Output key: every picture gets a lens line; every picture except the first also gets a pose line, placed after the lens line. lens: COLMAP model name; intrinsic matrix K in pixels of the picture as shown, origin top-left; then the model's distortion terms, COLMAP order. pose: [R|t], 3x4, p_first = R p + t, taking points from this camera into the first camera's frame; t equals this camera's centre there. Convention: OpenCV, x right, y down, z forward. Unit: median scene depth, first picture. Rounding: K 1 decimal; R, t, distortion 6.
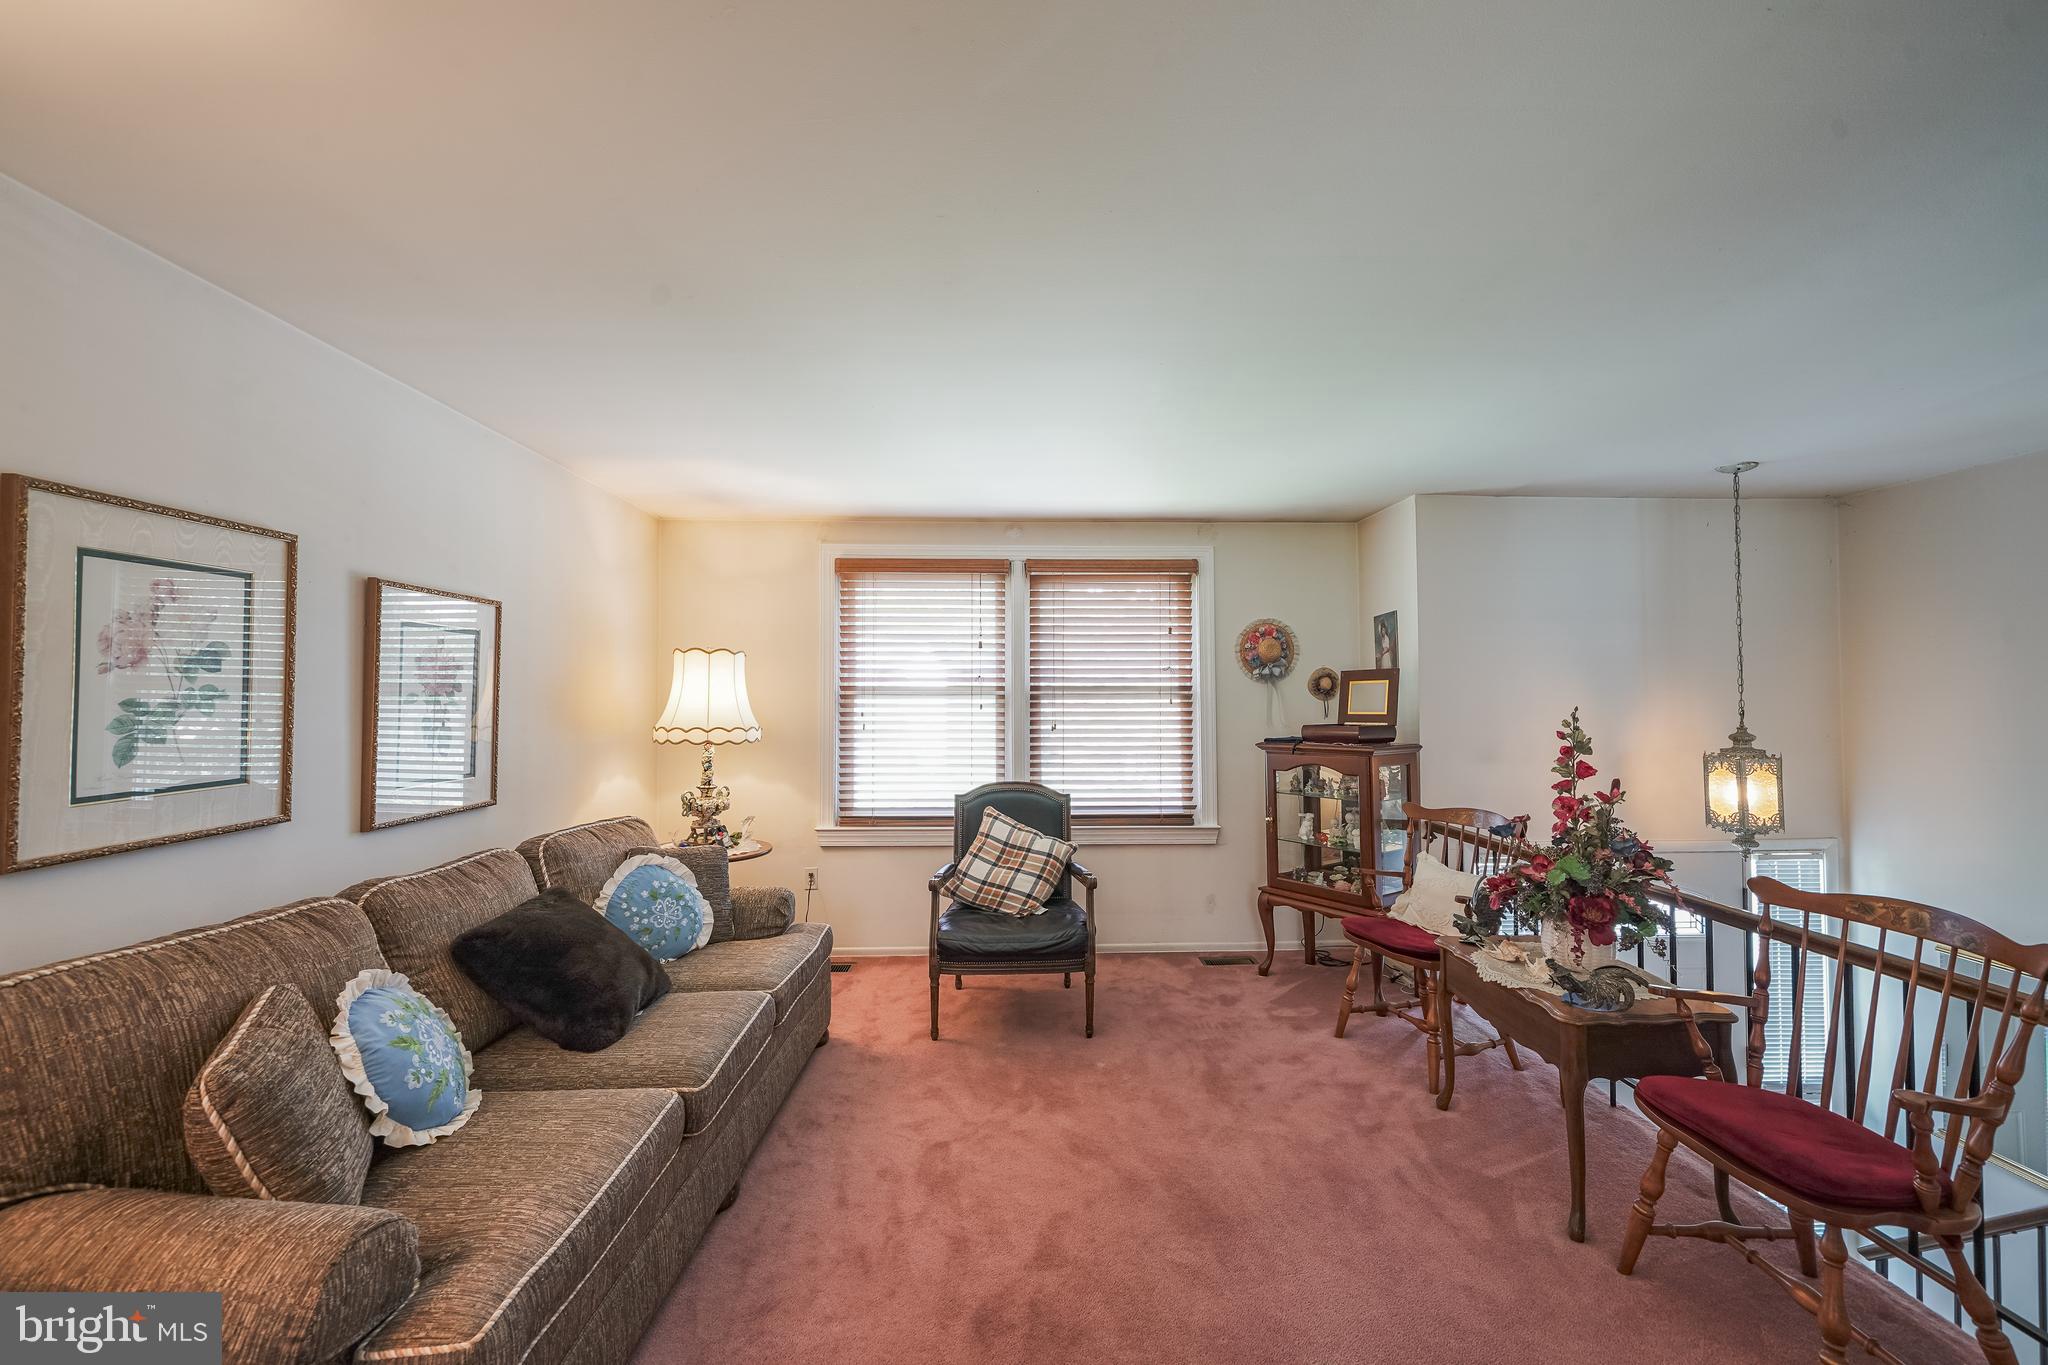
lens RADIAL K [[807.0, 0, 1015.9], [0, 807.0, 683.0], [0, 0, 1]] dist [-0.007002, -0.000037]
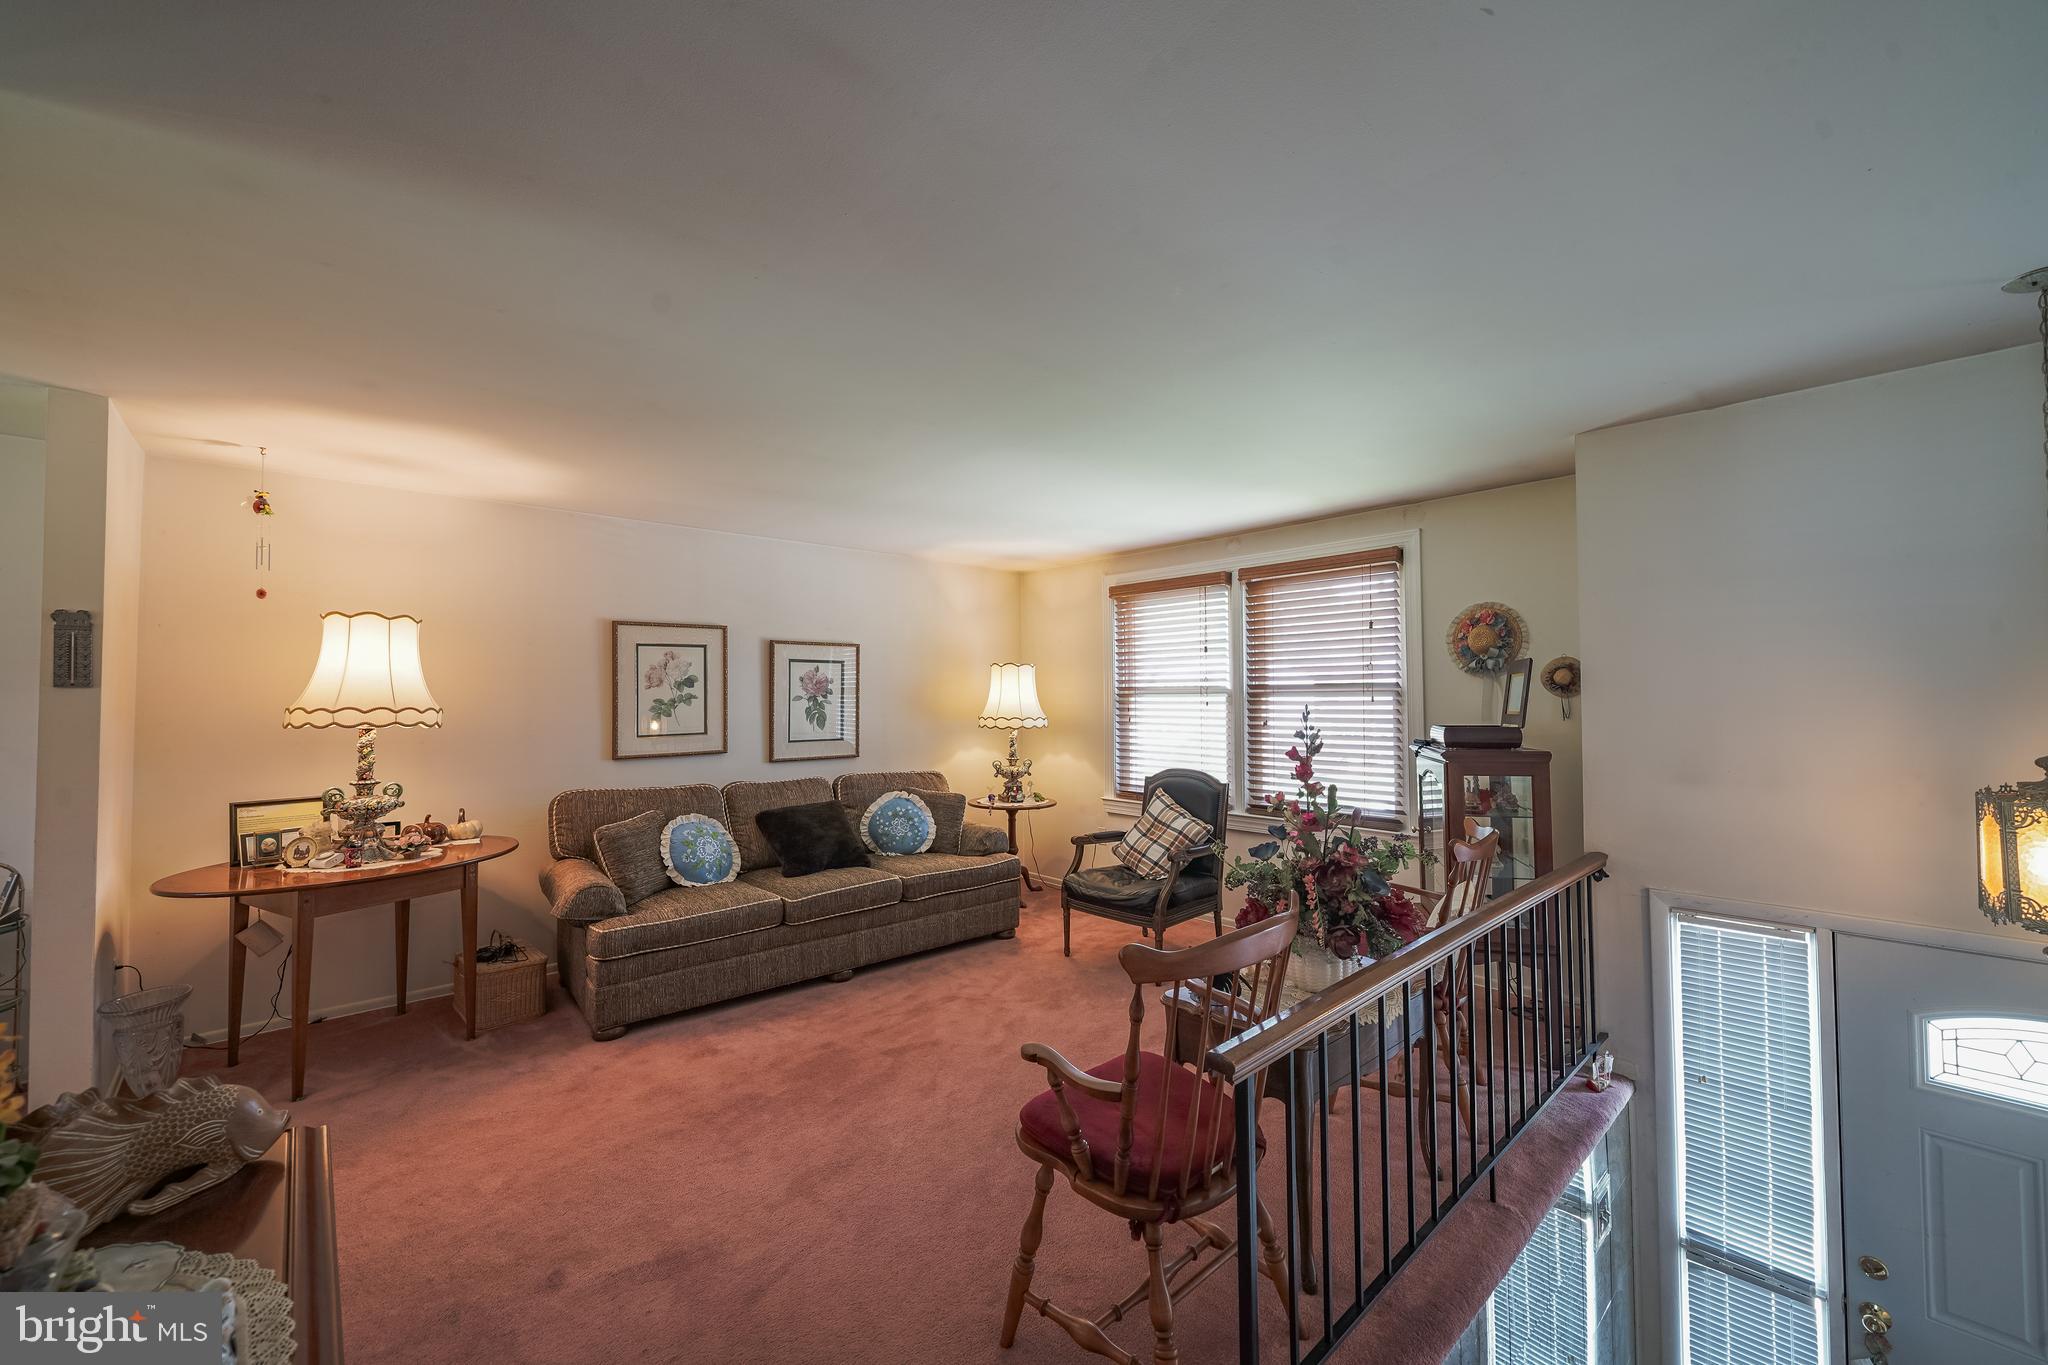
lens RADIAL K [[807.0, 0, 1058.8], [0, 807.0, 681.7], [0, 0, 1]] dist [-0.007002, -0.000037]
pose [[0.664914, -0.016961, -0.746727, 0.745149], [0.018254, 0.999813, -0.006455, 0.002054], [0.746697, -0.009339, 0.665099, 0.101086]]
